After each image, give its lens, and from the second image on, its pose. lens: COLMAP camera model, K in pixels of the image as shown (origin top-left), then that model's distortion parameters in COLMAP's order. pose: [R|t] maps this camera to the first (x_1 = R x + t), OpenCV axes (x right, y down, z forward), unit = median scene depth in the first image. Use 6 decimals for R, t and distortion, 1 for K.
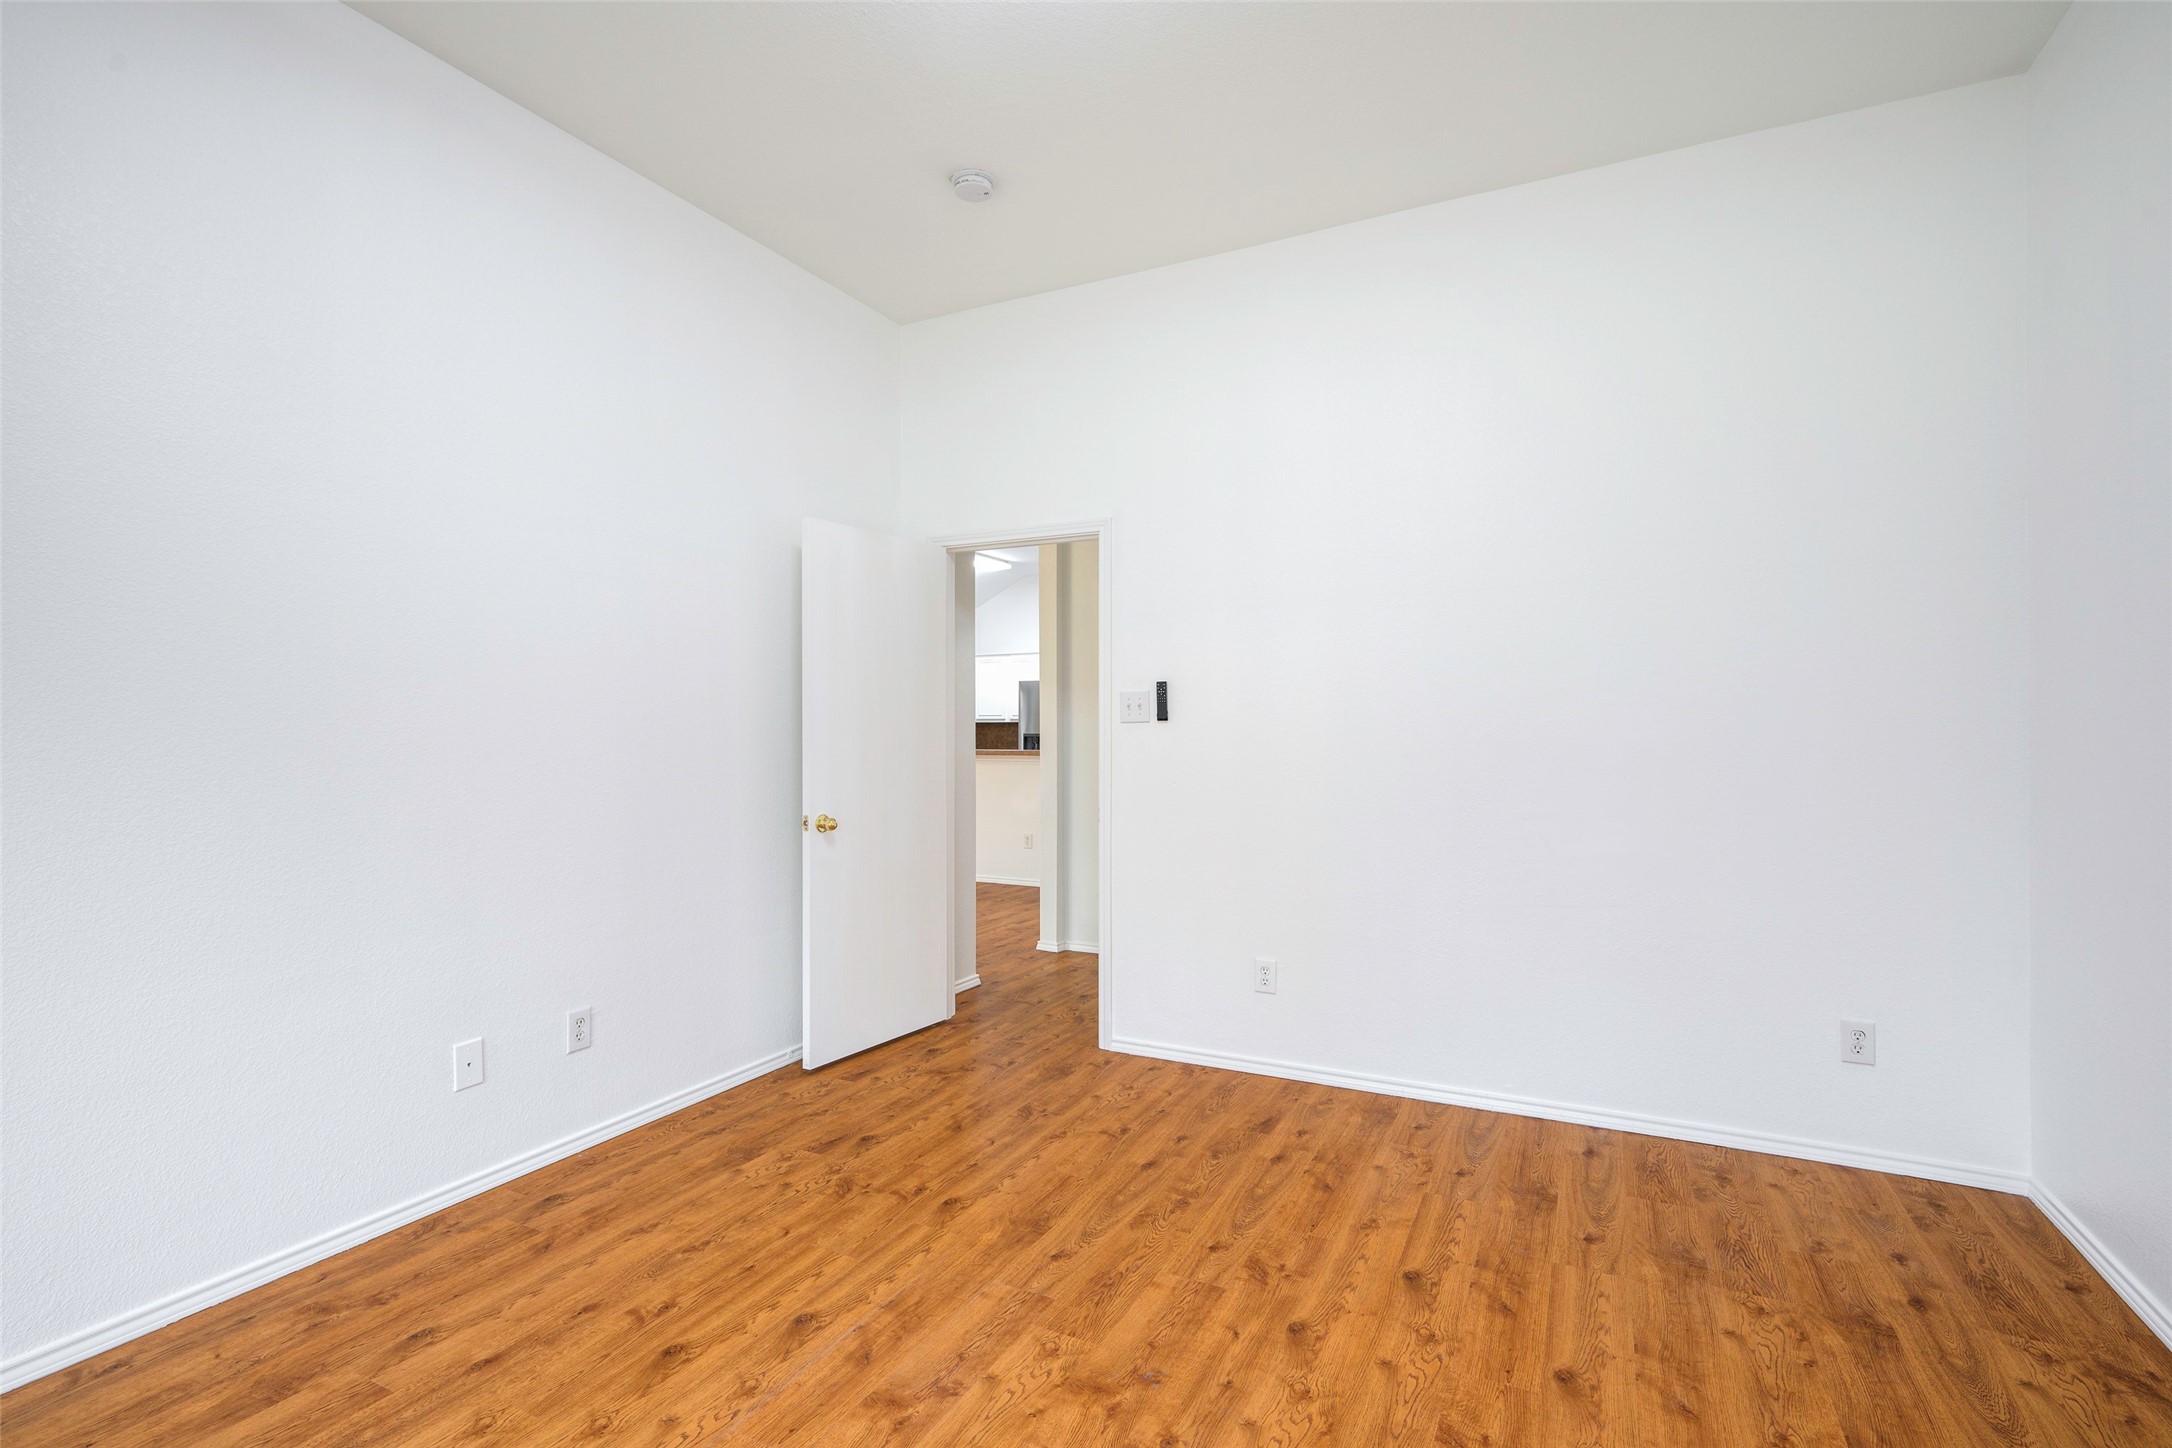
lens RADIAL K [[1005.4, 0, 1087.3], [0, 1005.4, 725.6], [0, 0, 1]] dist [-0.000175, -0.000029]
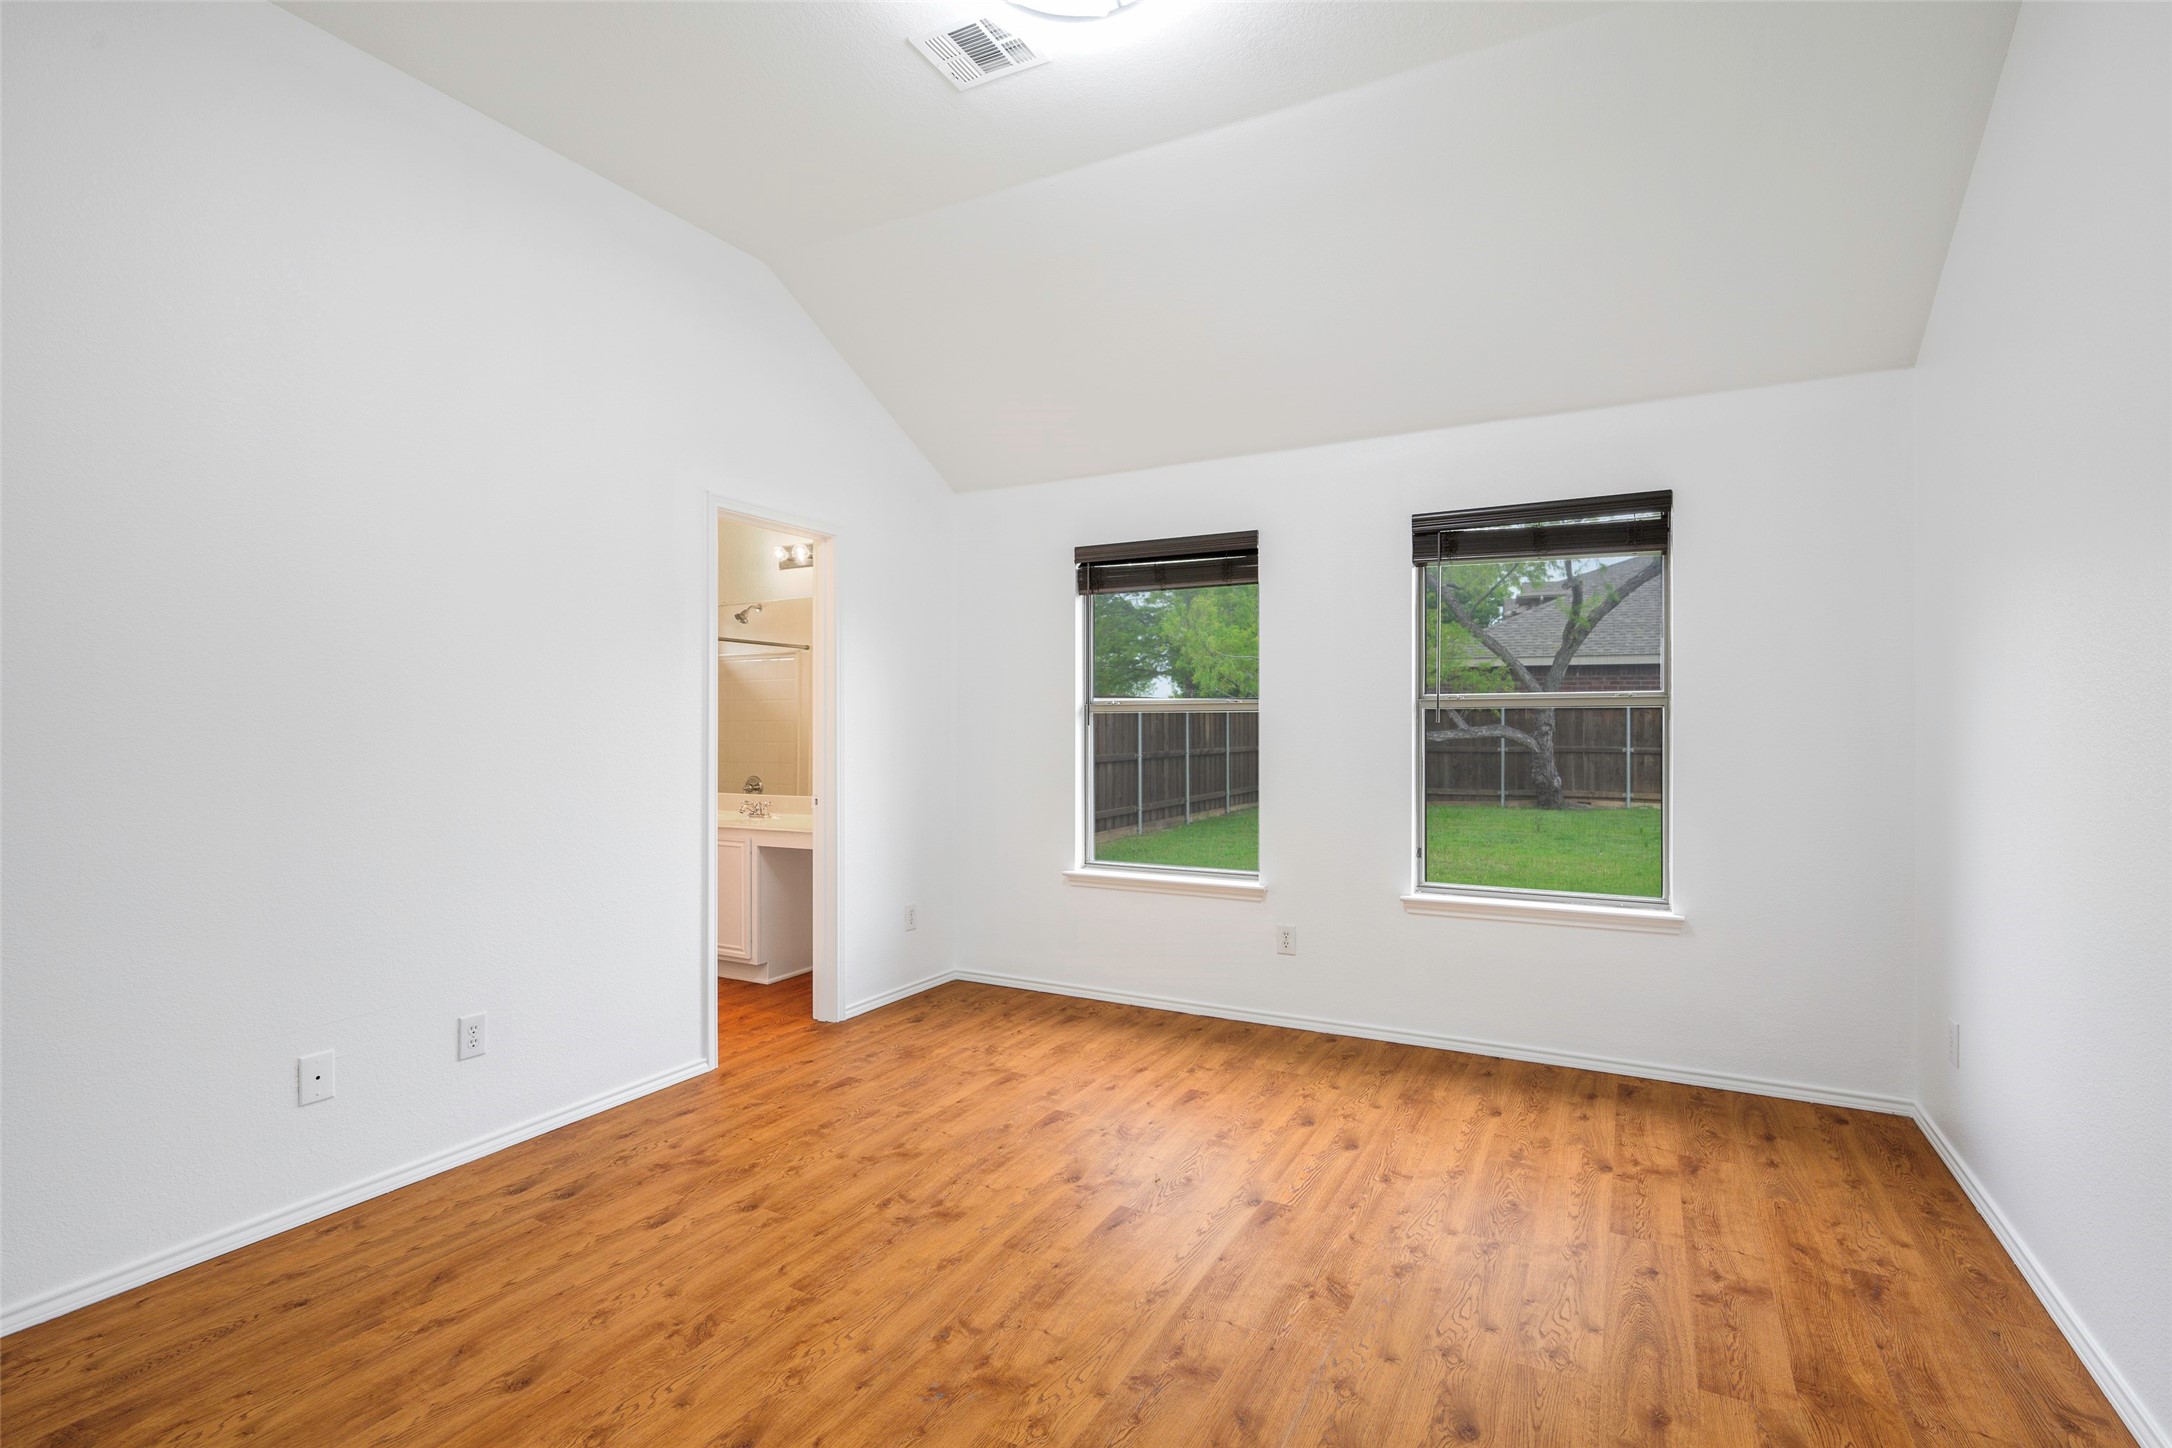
lens RADIAL K [[1005.4, 0, 1086.8], [0, 1005.4, 723.8], [0, 0, 1]] dist [-0.000175, -0.000029]
pose [[-0.999623, 0.004182, 0.027134, -0.112797], [0.004098, 0.999987, -0.003138, 0.004587], [-0.027147, -0.003025, -0.999627, 1.999248]]
